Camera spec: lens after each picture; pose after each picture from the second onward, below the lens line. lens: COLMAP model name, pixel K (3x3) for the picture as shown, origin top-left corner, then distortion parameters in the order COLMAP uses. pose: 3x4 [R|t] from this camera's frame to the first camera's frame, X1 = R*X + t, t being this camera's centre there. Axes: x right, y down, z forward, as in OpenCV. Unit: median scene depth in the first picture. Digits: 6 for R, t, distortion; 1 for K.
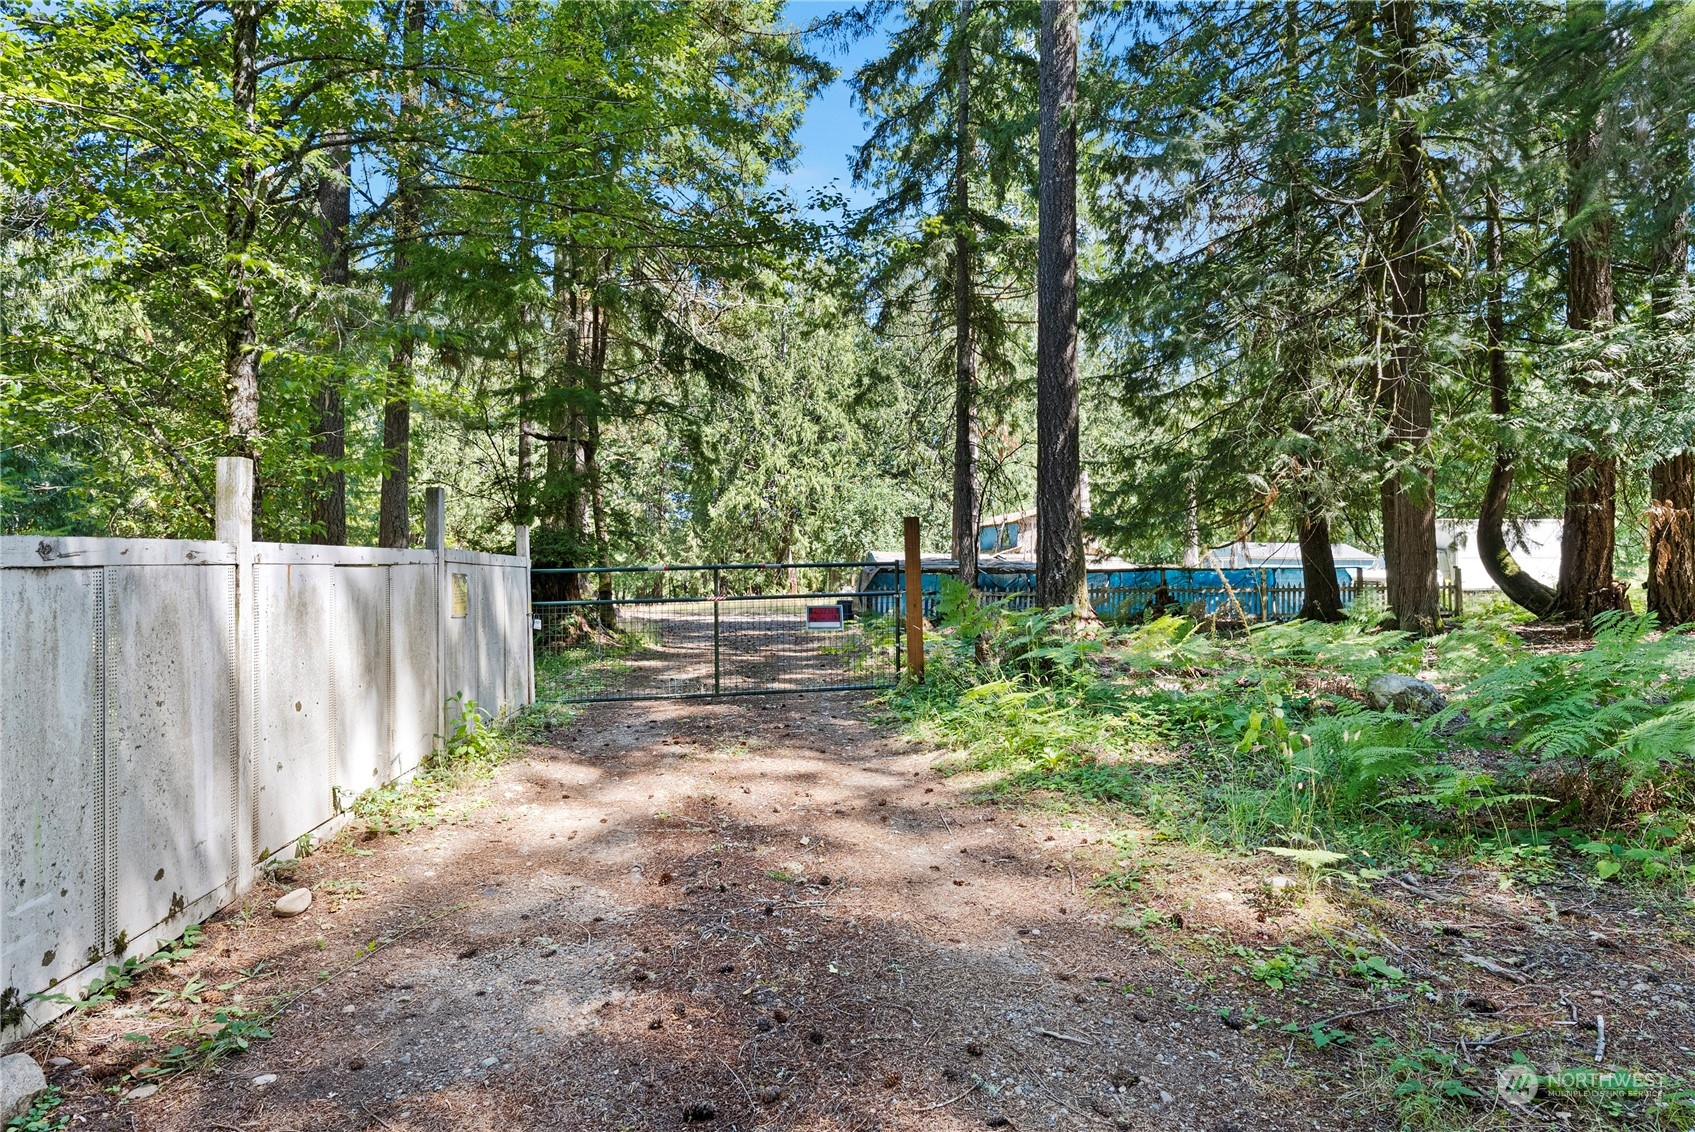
lens RADIAL K [[879.4, 0, 847.3], [0, 879.4, 562.6], [0, 0, 1]] dist [0.000160, 0.000001]
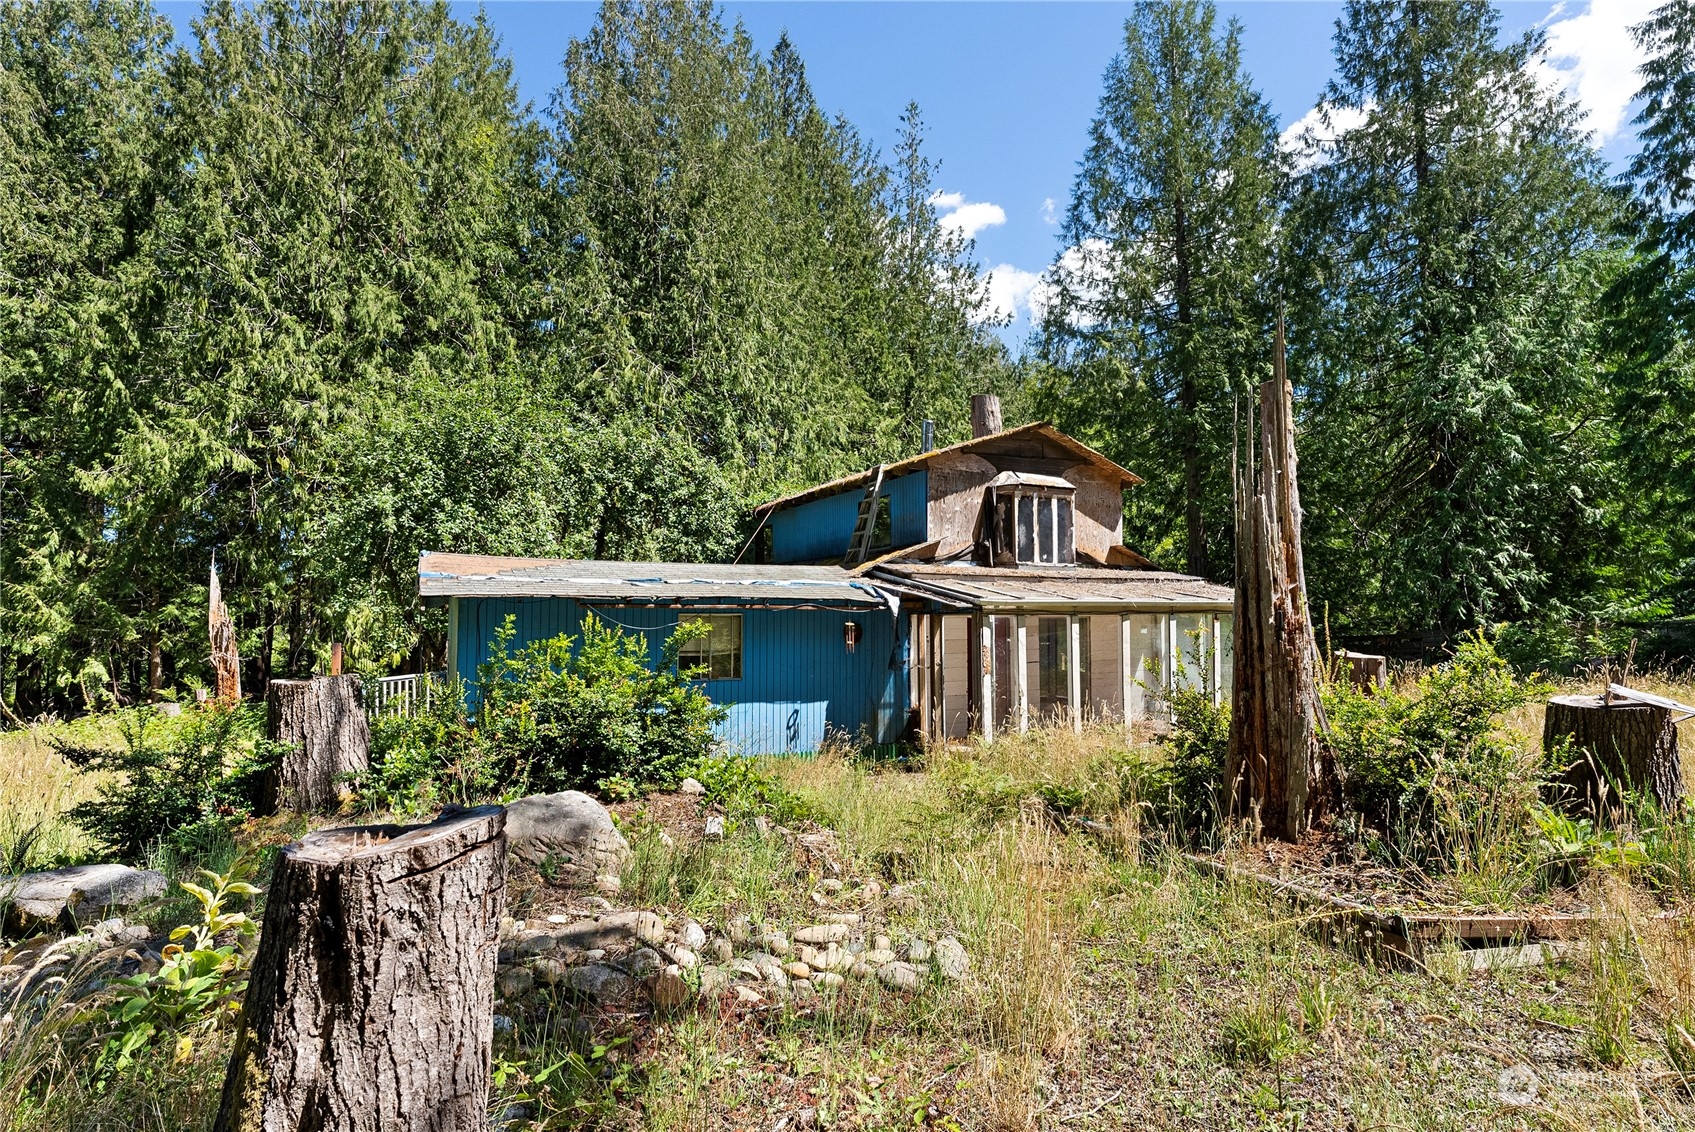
lens RADIAL K [[832.5, 0, 847.4], [0, 832.5, 570.1], [0, 0, 1]] dist [0.001027, 0.000083]
pose [[0.952839, -0.000476, 0.303476, 0.054420], [0.014827, 0.998877, -0.044988, 0.004465], [-0.303114, 0.047366, 0.951776, 0.541736]]
